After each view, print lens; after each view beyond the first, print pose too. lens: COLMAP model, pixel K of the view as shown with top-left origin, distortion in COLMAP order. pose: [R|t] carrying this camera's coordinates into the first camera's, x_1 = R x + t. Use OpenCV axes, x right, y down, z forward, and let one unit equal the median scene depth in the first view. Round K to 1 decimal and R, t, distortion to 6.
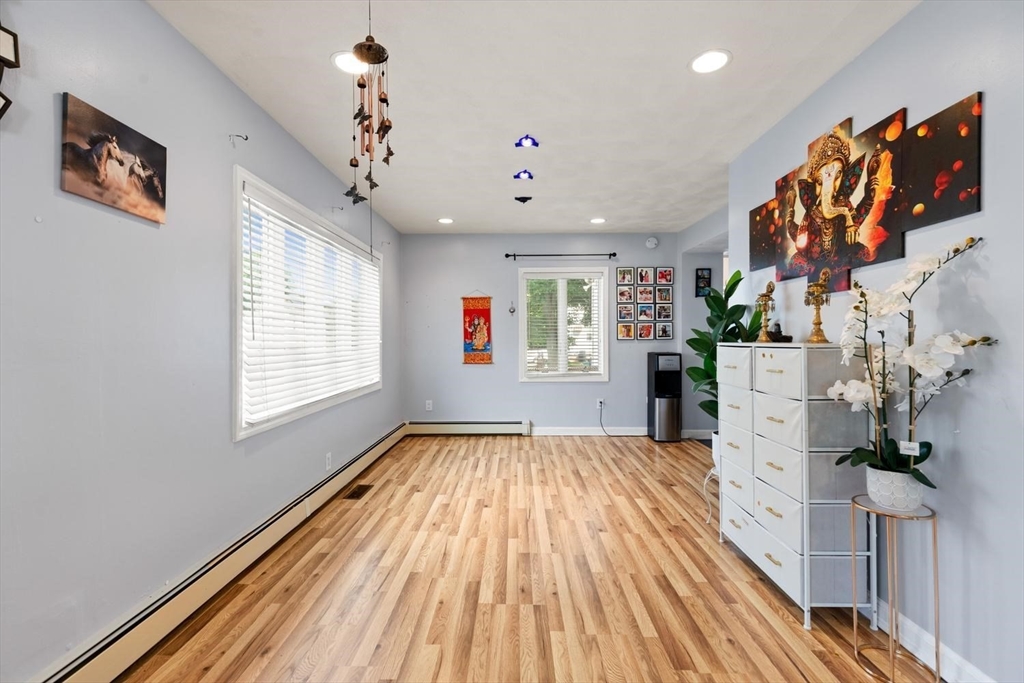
lens RADIAL K [[460.9, 0, 512.0], [0, 460.9, 341.5], [0, 0, 1]] dist [0.007463, -0.001164]
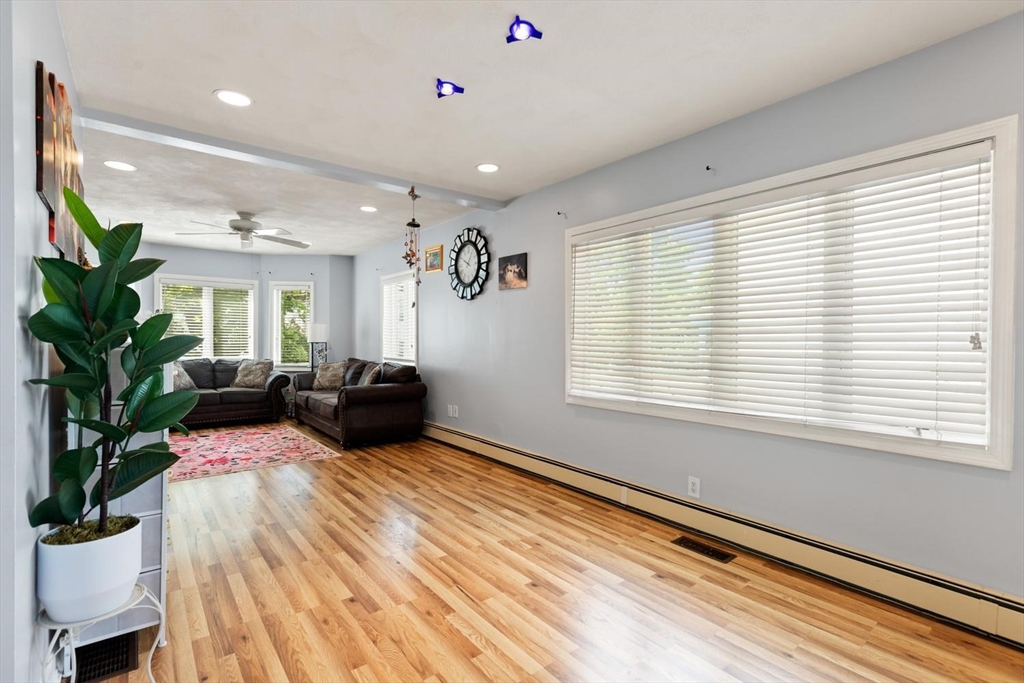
lens RADIAL K [[471.8, 0, 509.2], [0, 471.8, 342.6], [0, 0, 1]] dist [0.011715, -0.000162]
pose [[-0.780332, 0.003073, -0.625358, 0.534024], [-0.005777, 0.999910, 0.012123, -0.009869], [0.625339, 0.013073, -0.780244, 1.988798]]
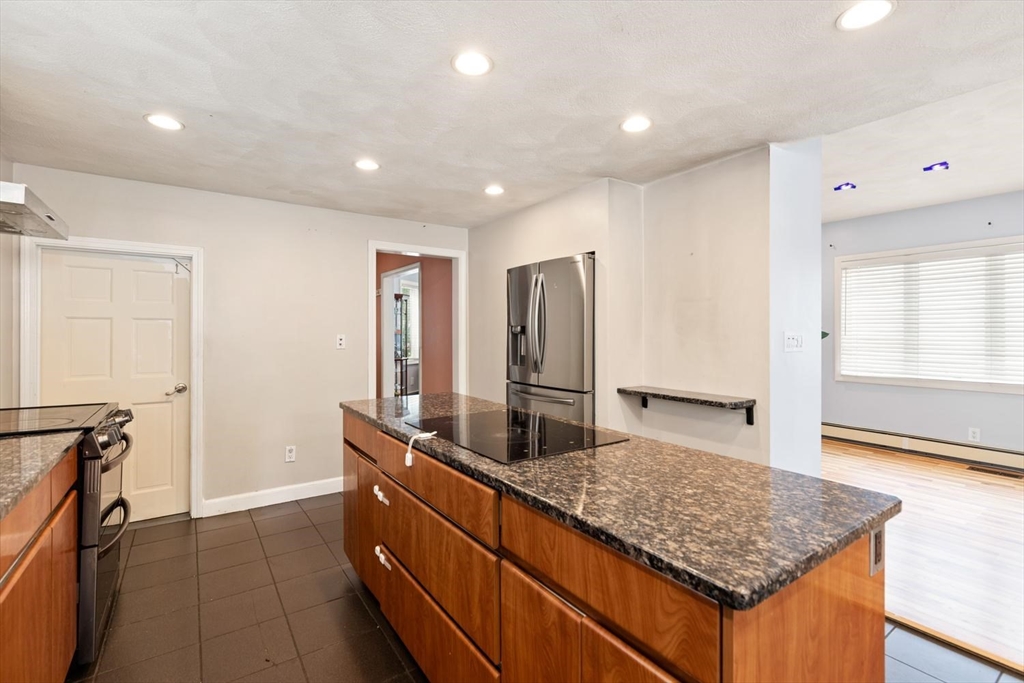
lens RADIAL K [[464.1, 0, 510.3], [0, 464.1, 330.3], [0, 0, 1]] dist [0.010114, -0.000266]
pose [[-0.817163, 0.002645, -0.576401, 1.837236], [-0.000038, 0.999989, 0.004642, -0.033807], [0.576407, 0.003815, -0.817154, 1.792707]]
